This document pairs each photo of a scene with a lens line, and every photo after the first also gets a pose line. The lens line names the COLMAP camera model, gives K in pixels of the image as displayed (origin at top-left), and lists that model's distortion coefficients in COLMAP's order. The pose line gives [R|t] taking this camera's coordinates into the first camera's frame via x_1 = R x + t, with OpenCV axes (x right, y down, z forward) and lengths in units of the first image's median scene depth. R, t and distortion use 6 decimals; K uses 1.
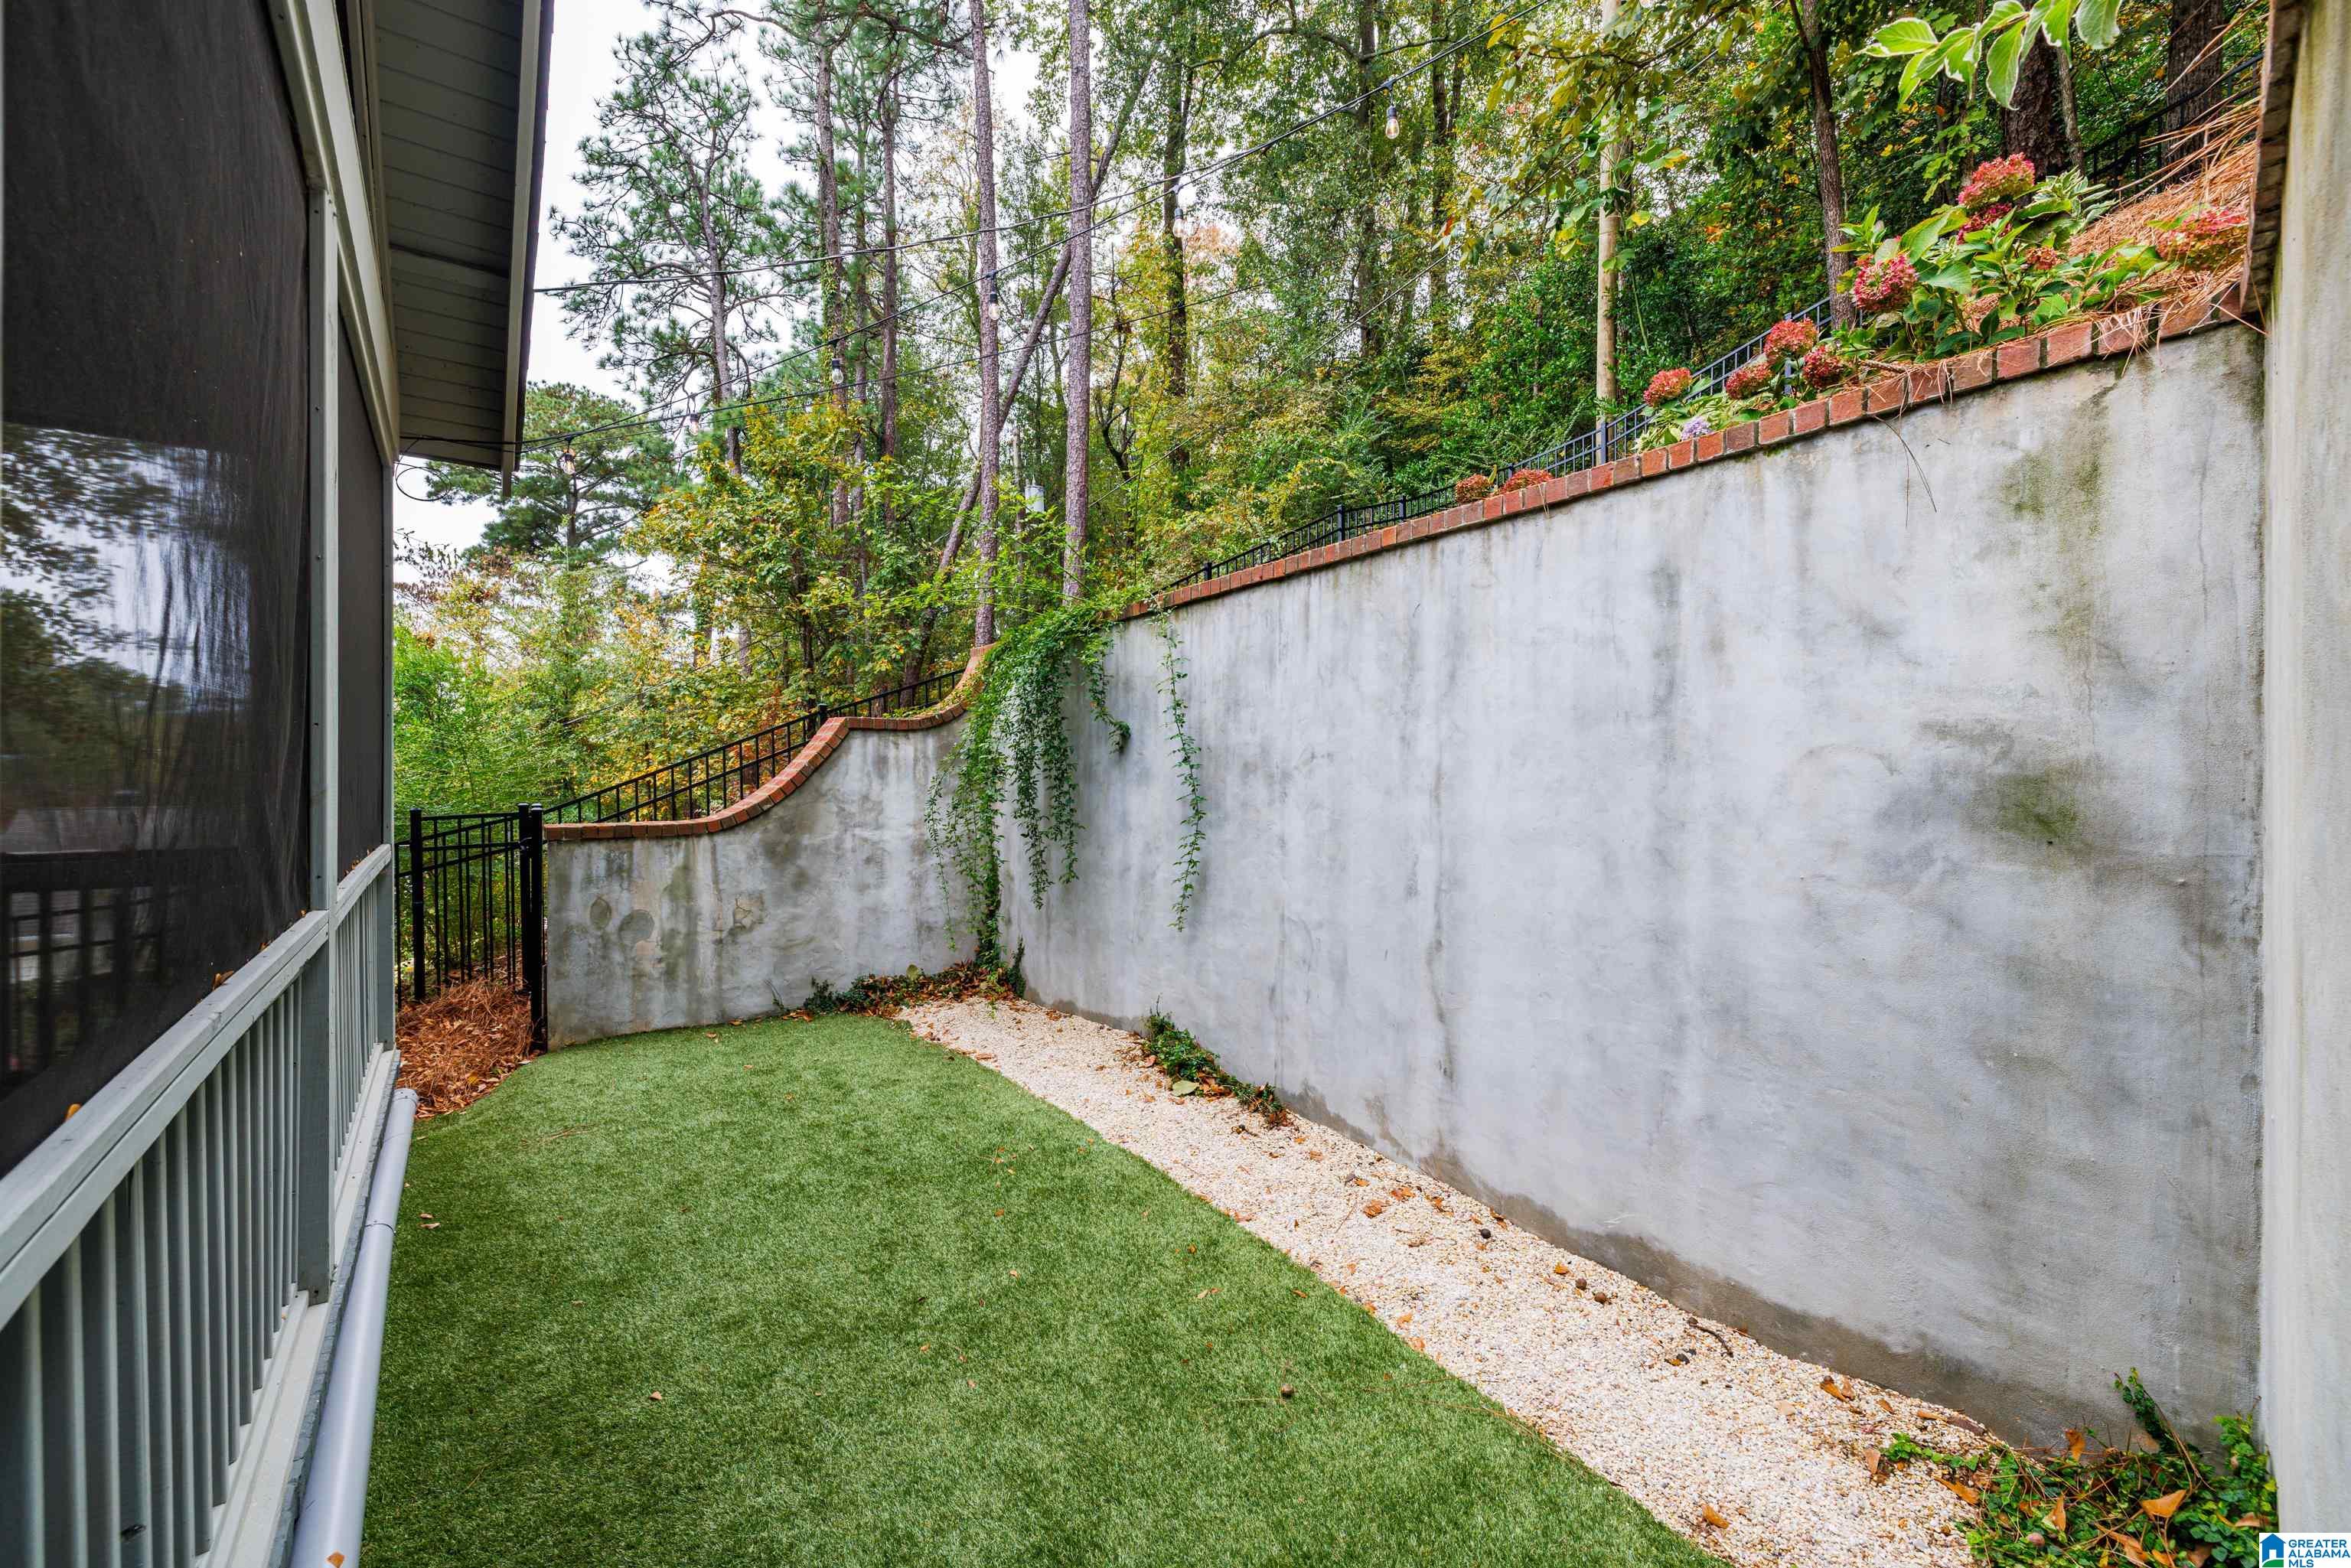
lens RADIAL K [[1000.7, 0, 1177.3], [0, 1000.7, 784.1], [0, 0, 1]] dist [0.000088, 0.000434]
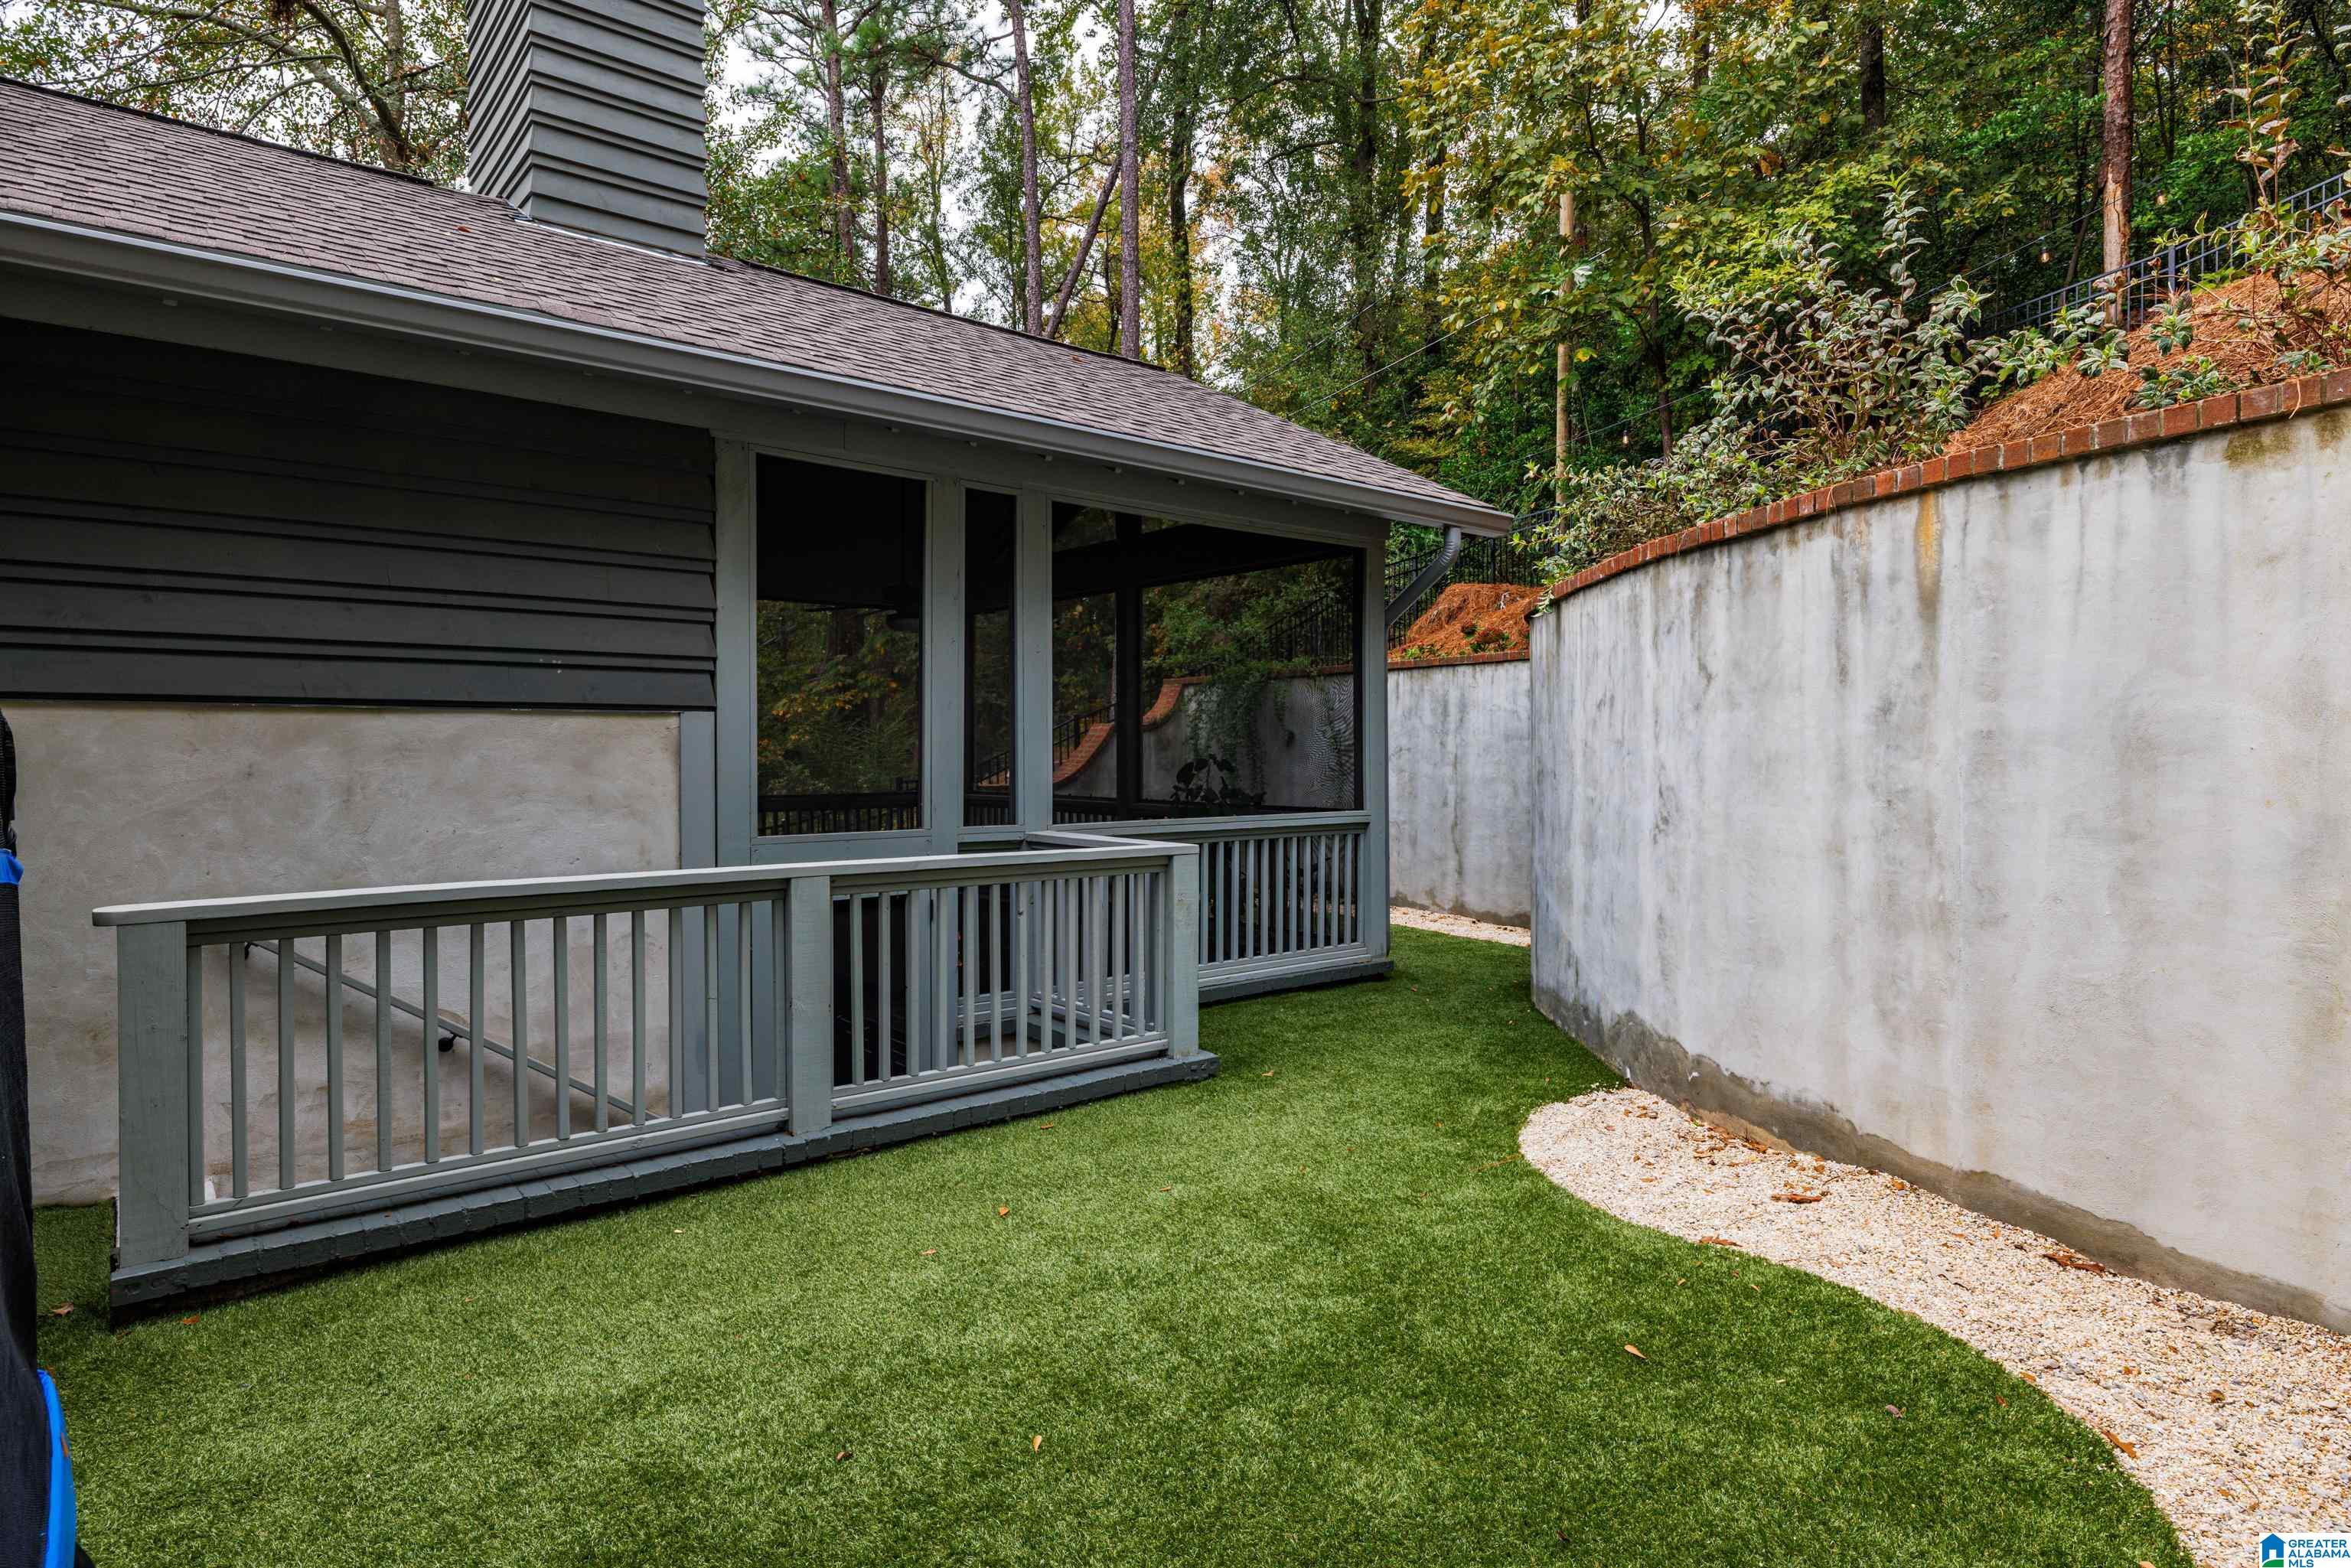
lens RADIAL K [[1298.4, 0, 1177.1], [0, 1298.4, 778.6], [0, 0, 1]] dist [-0.004152, -0.000721]
pose [[0.997337, -0.004445, 0.072795, -0.647794], [0.003547, 0.999916, 0.012458, -0.000493], [-0.072845, -0.012167, 0.997269, -2.116113]]
